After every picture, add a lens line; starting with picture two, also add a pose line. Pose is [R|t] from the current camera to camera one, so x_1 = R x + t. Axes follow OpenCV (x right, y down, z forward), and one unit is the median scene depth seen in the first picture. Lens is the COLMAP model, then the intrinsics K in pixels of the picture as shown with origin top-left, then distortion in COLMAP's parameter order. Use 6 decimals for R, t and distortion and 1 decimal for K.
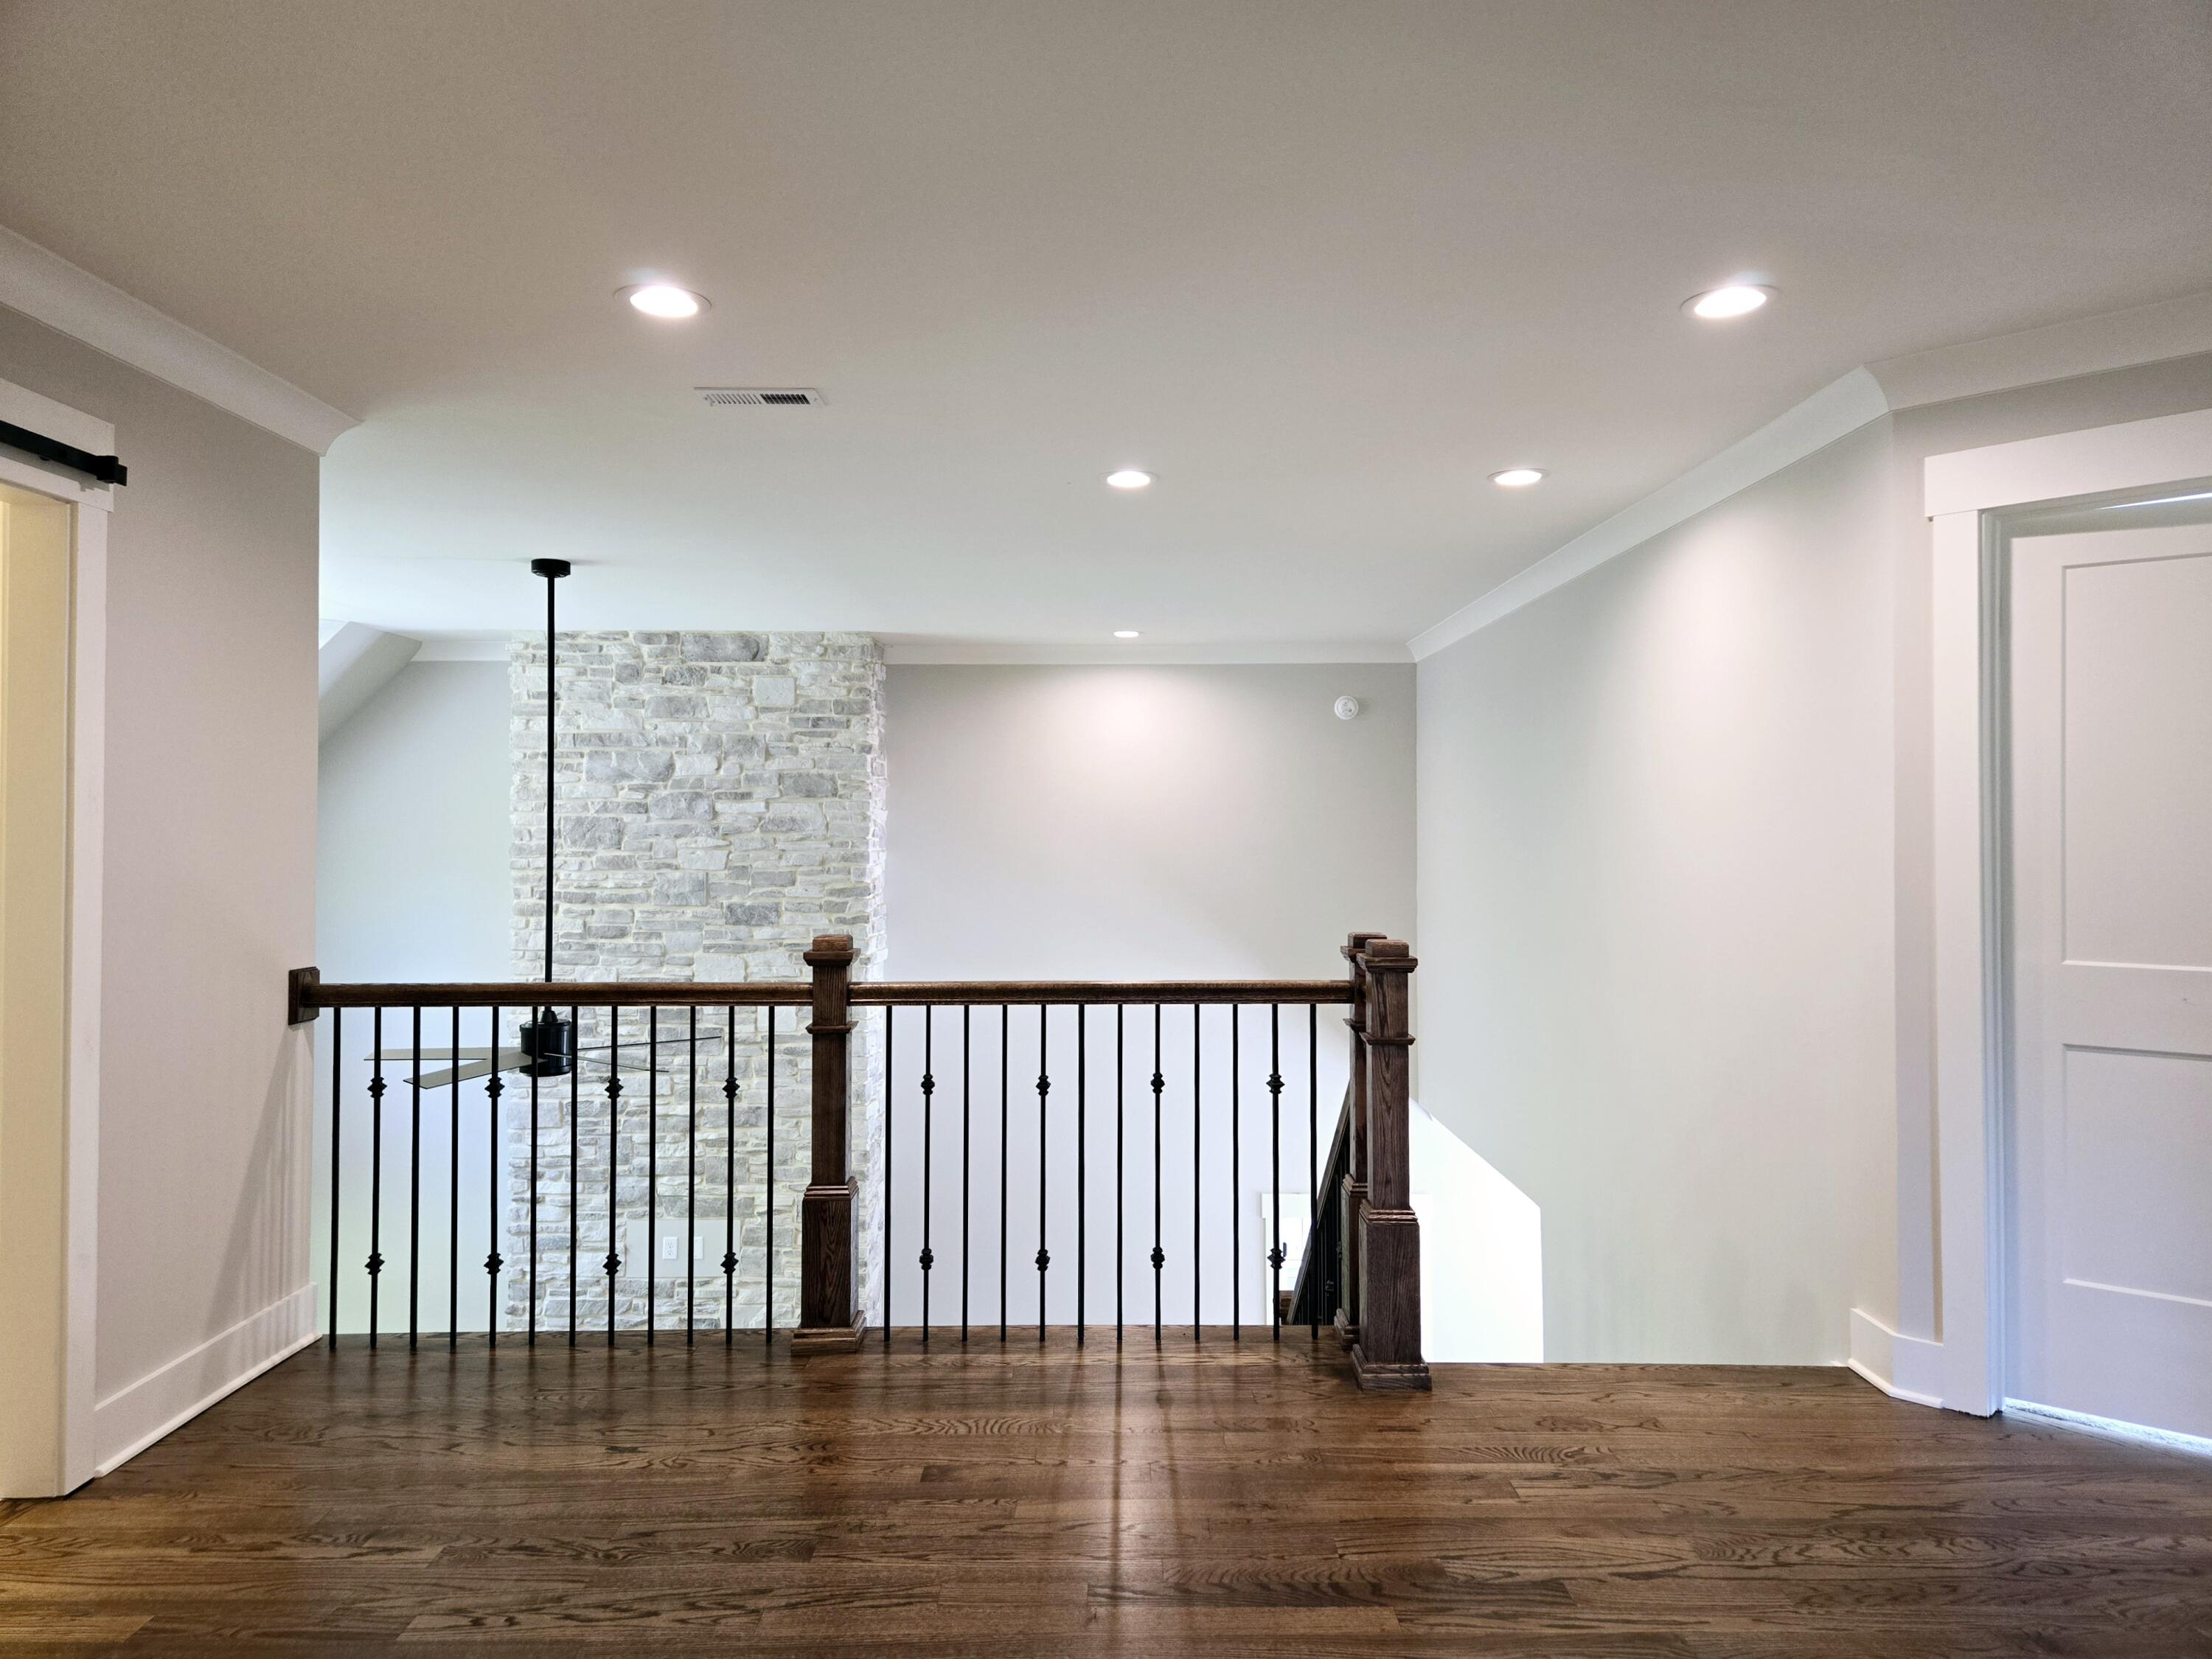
lens RADIAL K [[1488.5, 0, 1109.9], [0, 1488.5, 812.8], [0, 0, 1]] dist [0.087976, -0.069132]
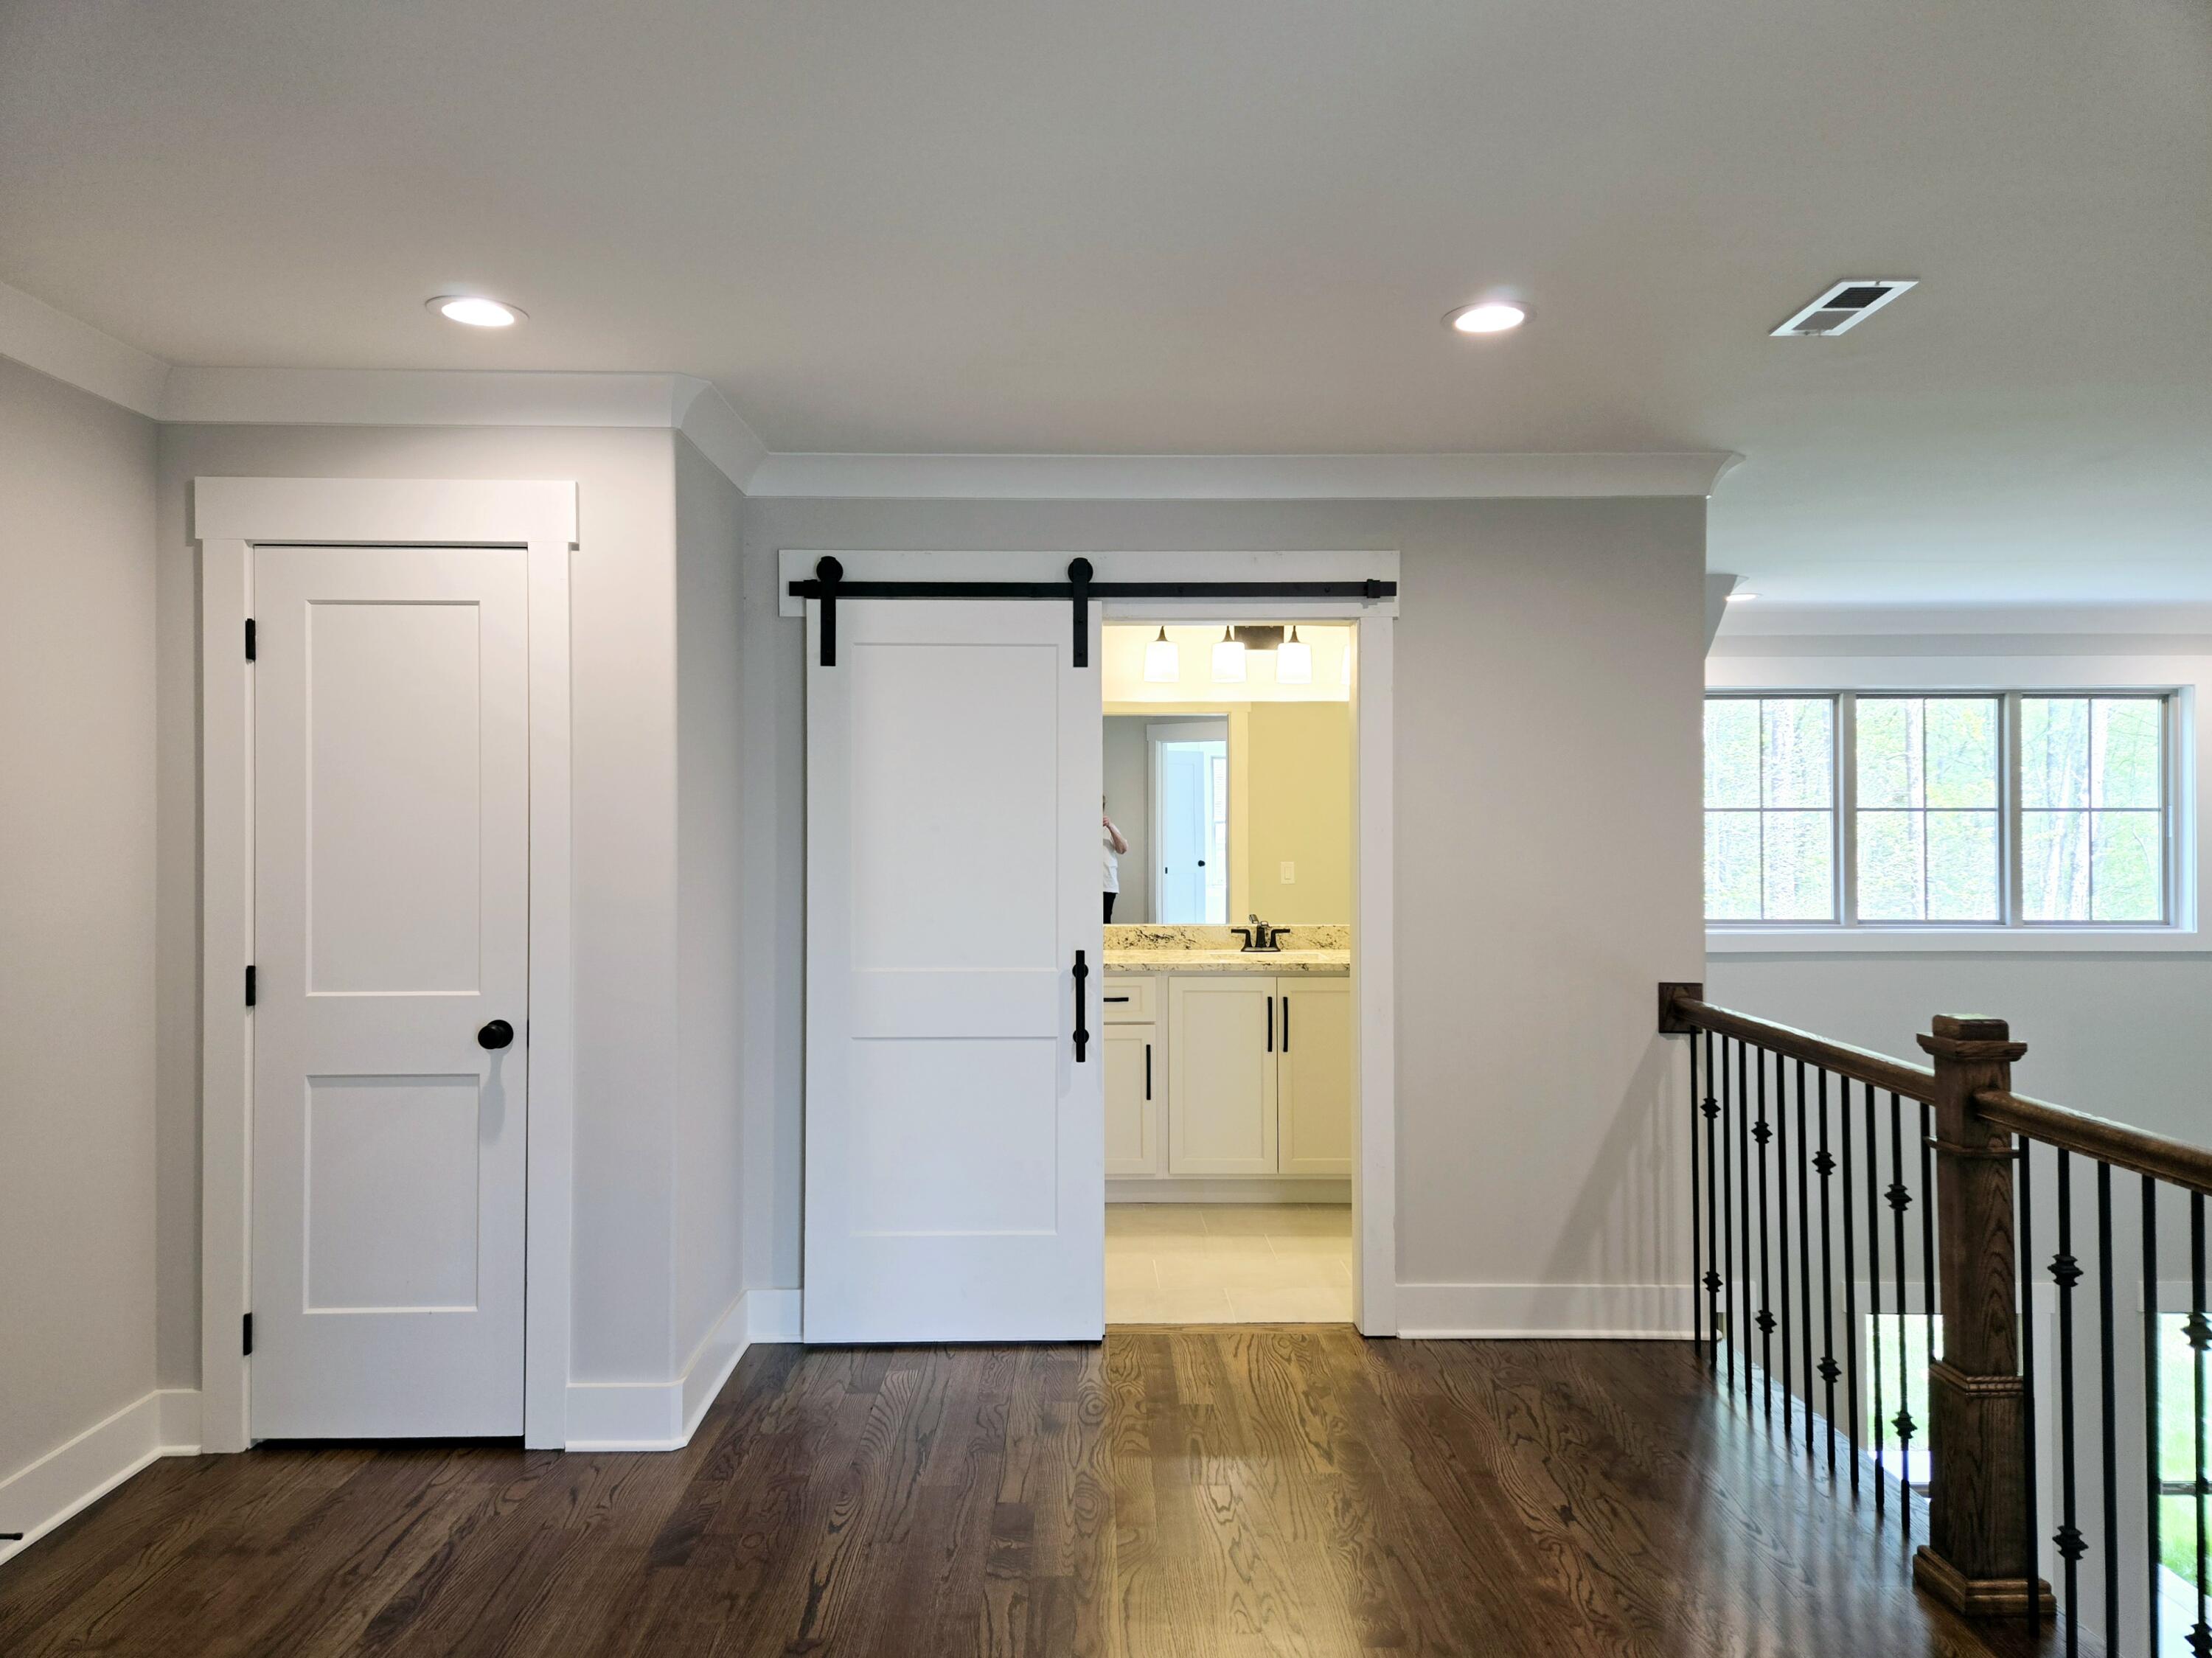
lens RADIAL K [[1488.4, 0, 1109.9], [0, 1488.4, 812.3], [0, 0, 1]] dist [0.087976, -0.069132]
pose [[0.015199, -0.008654, -0.999847, 0.564392], [0.015072, 0.999851, -0.008425, -0.015896], [0.999771, -0.014941, 0.015327, 0.627866]]
